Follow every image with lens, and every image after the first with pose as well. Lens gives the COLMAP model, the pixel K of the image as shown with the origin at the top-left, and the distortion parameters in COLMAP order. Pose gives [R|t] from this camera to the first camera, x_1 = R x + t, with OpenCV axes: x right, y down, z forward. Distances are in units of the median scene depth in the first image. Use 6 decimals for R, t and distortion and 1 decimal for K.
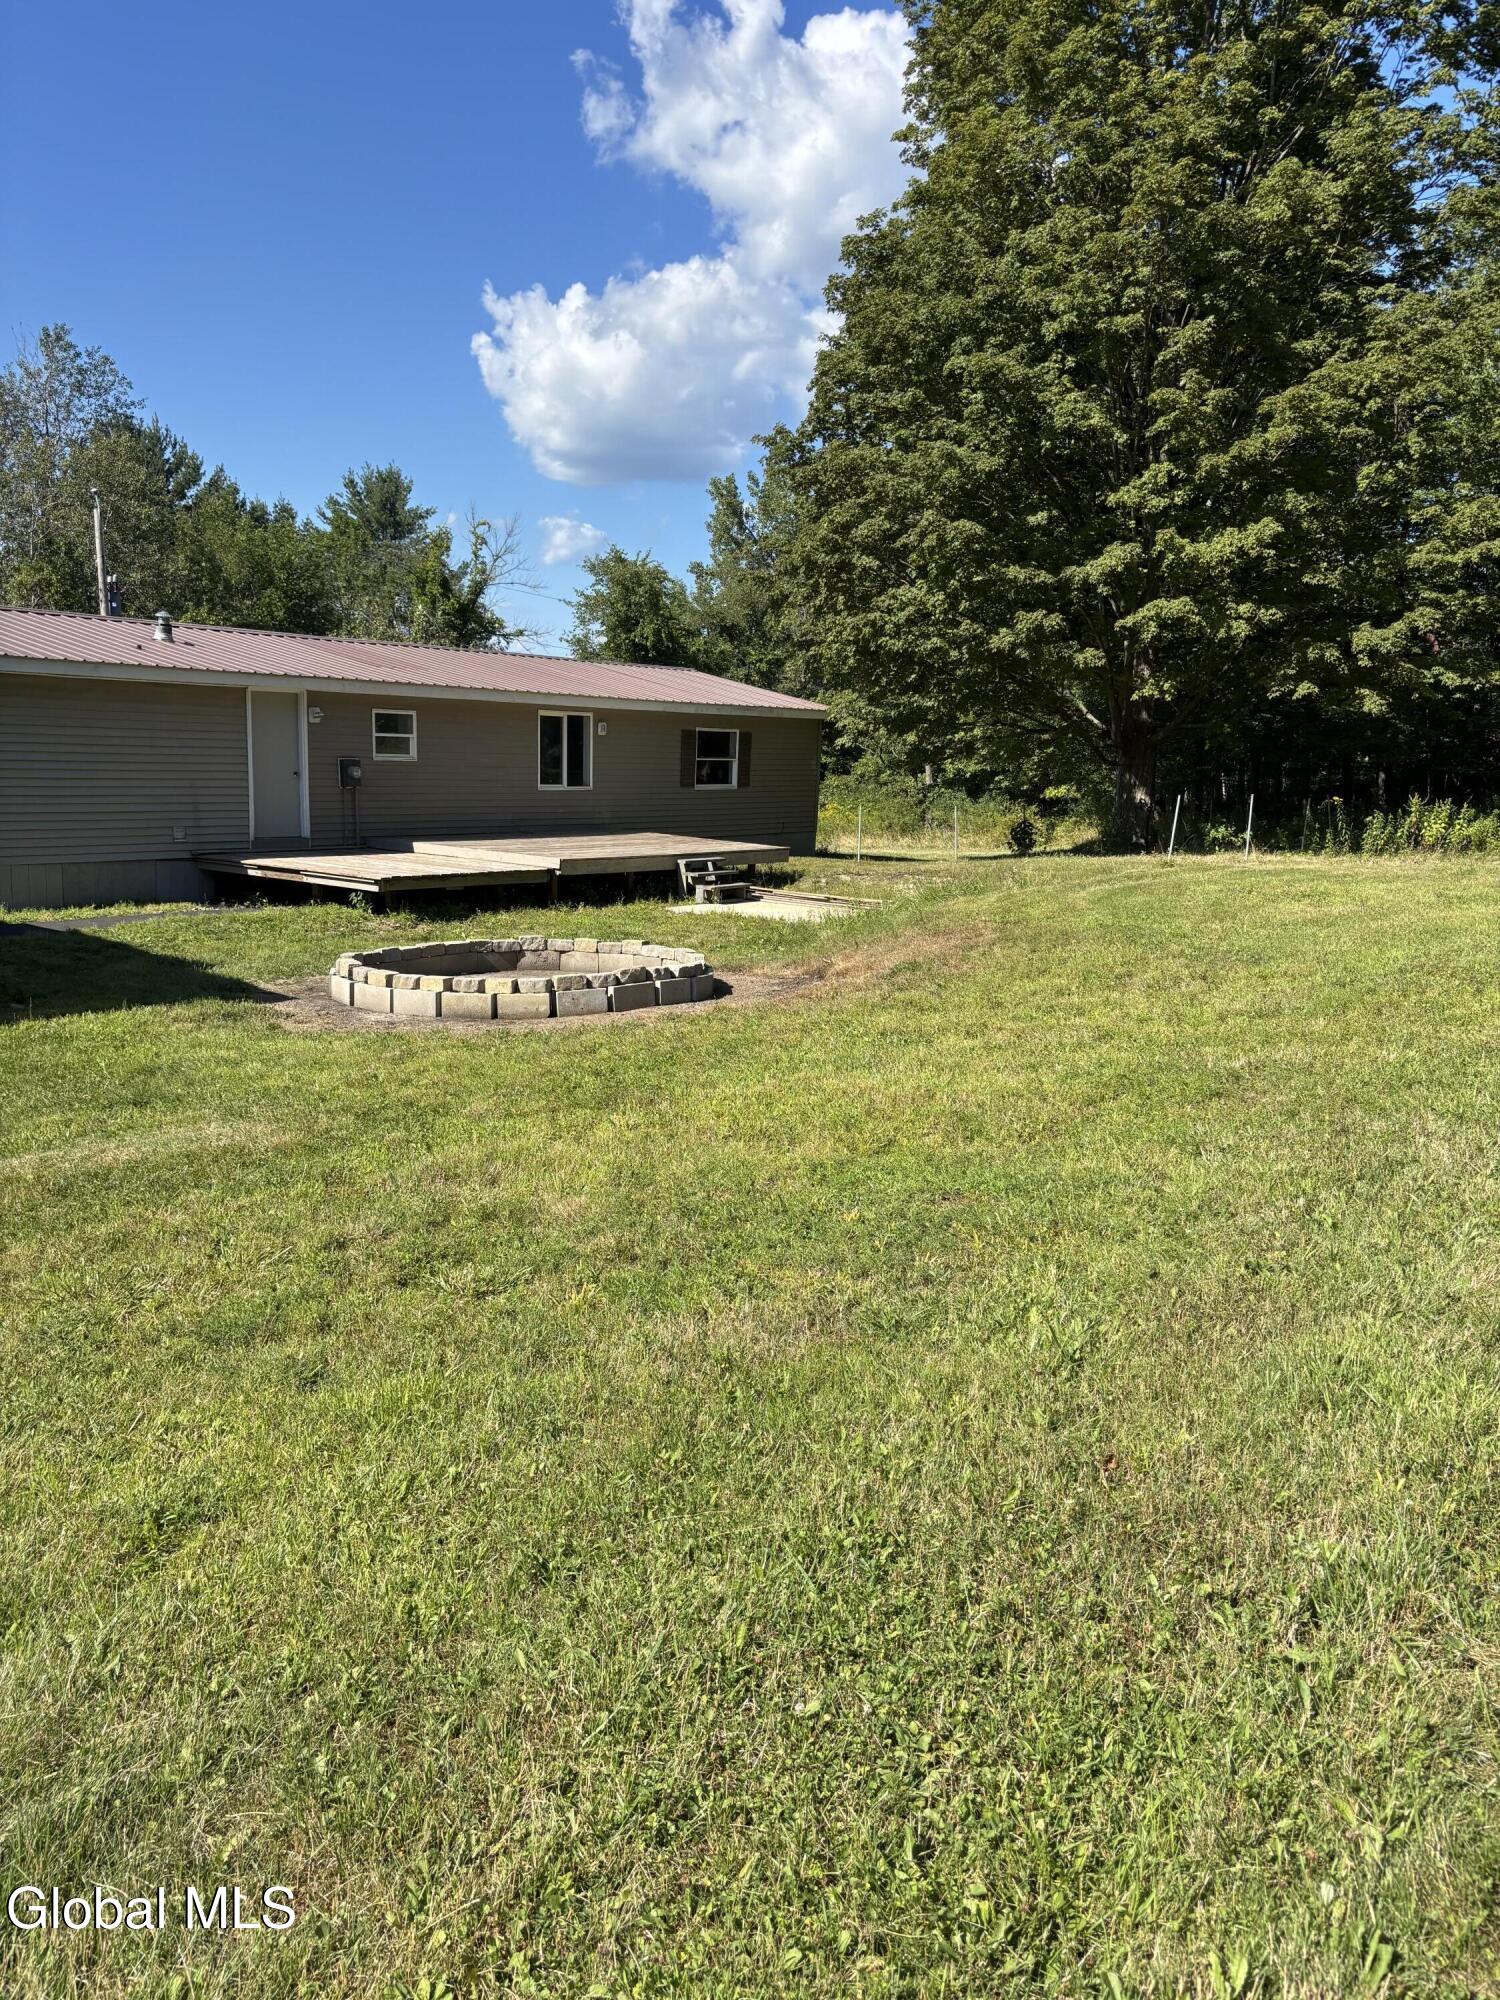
lens RADIAL K [[1496.2, 0, 750.0], [0, 1496.2, 1000.0], [0, 0, 1]] dist [0.053875, -0.062684]
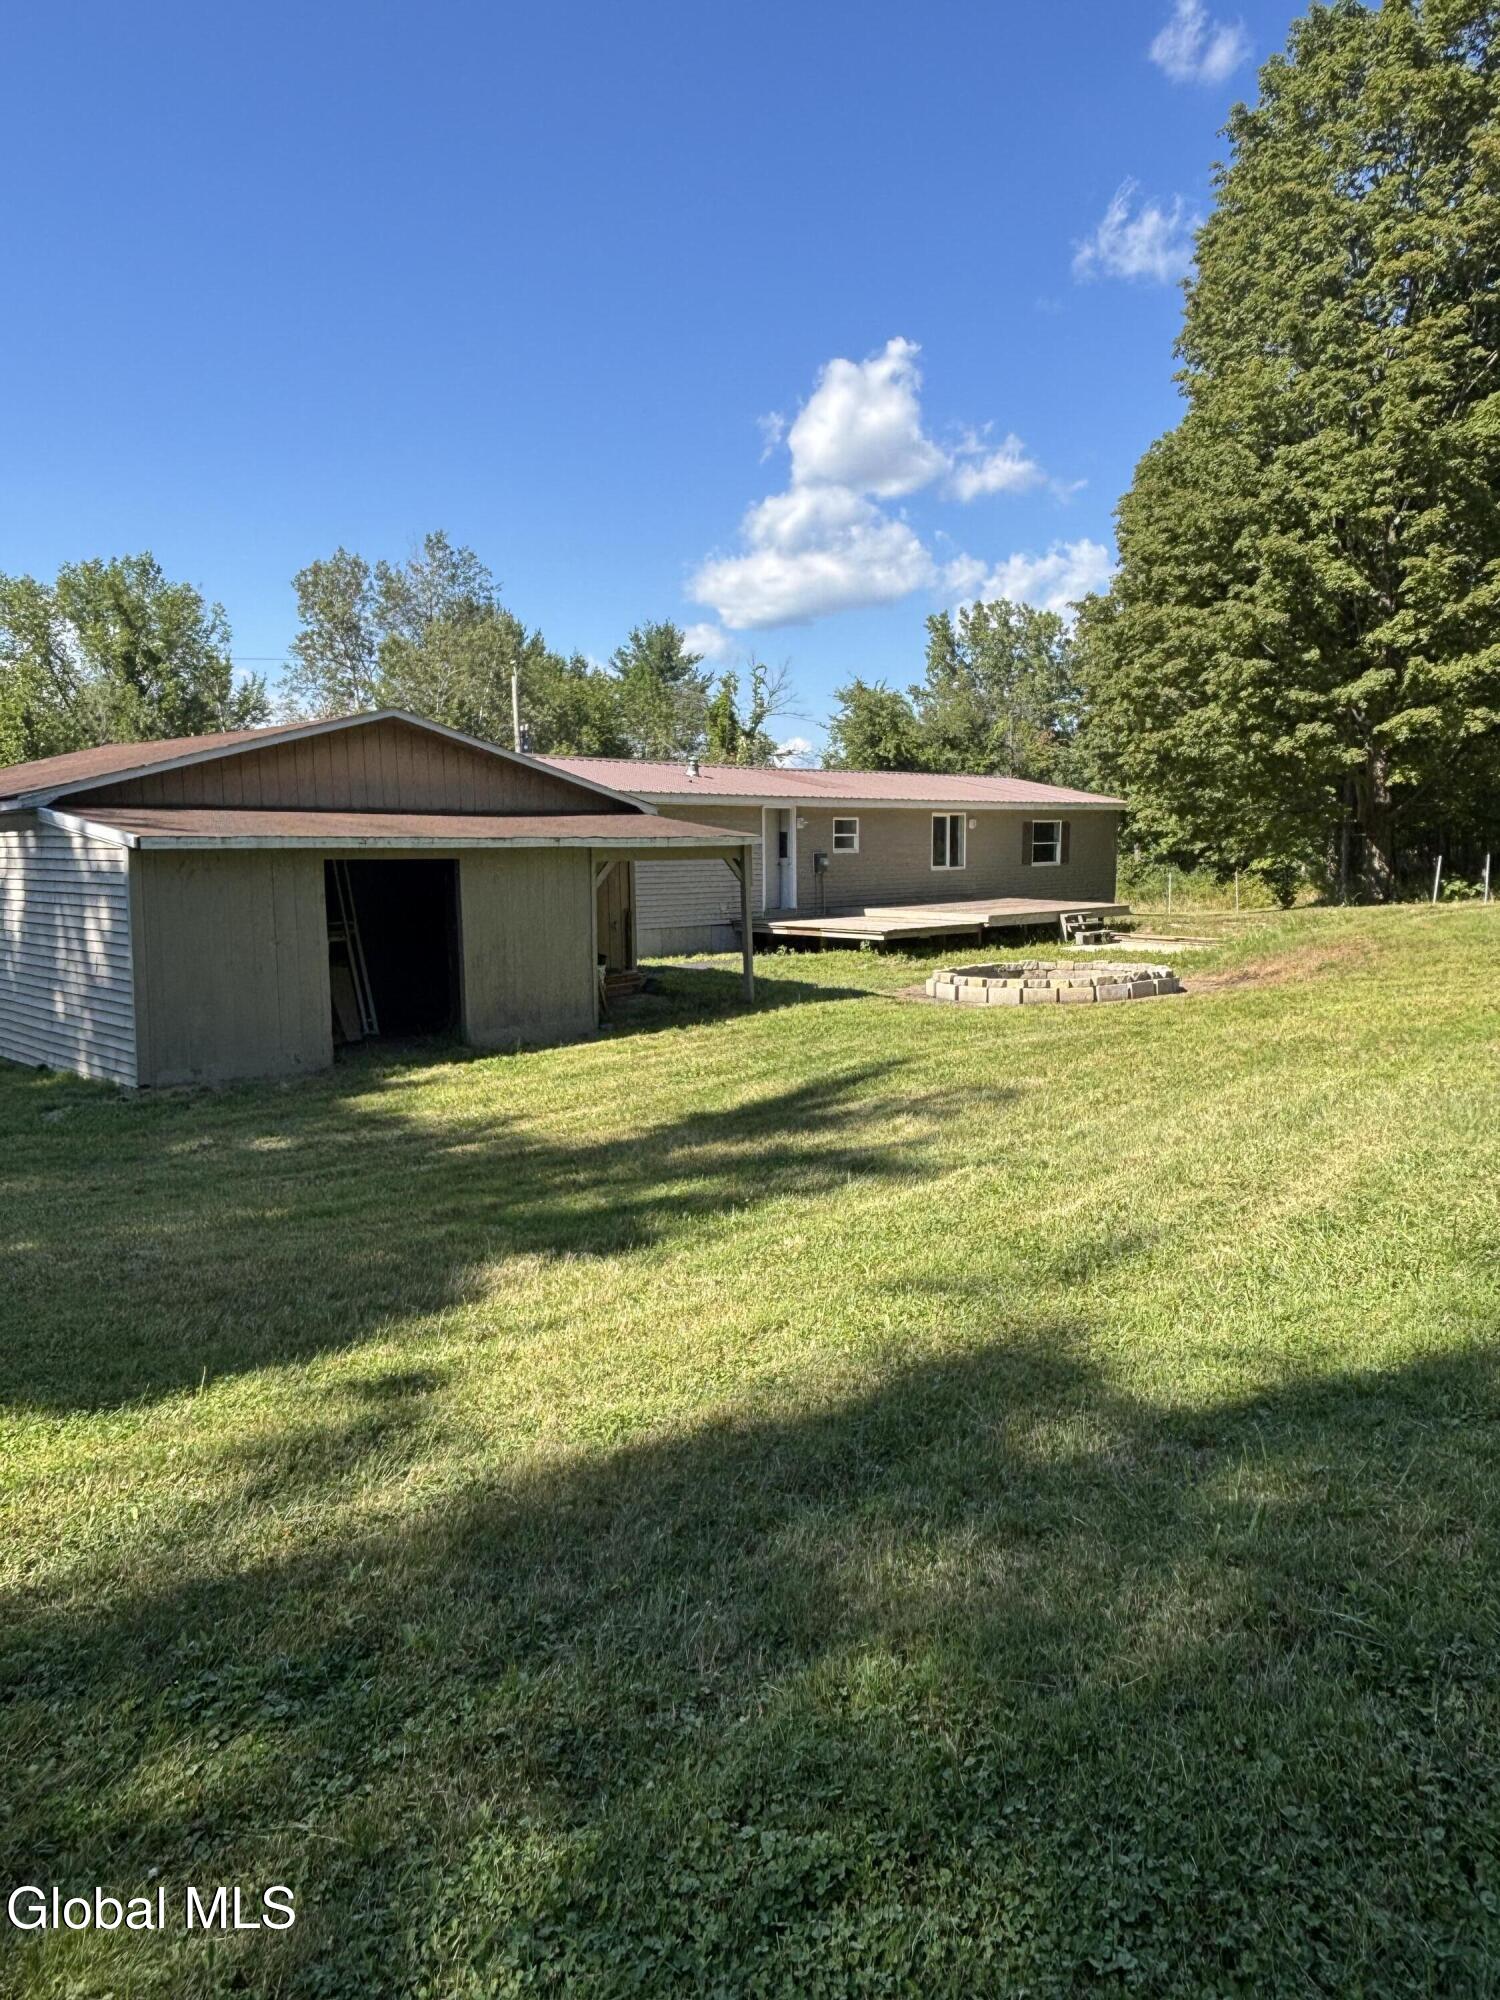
lens RADIAL K [[1346.1, 0, 750.0], [0, 1346.1, 1000.0], [0, 0, 1]] dist [0.112071, -0.176008]
pose [[0.993558, -0.024334, -0.110682, -0.177425], [0.018731, 0.998503, -0.051385, 0.040111], [0.111767, 0.048981, 0.992527, -0.249129]]
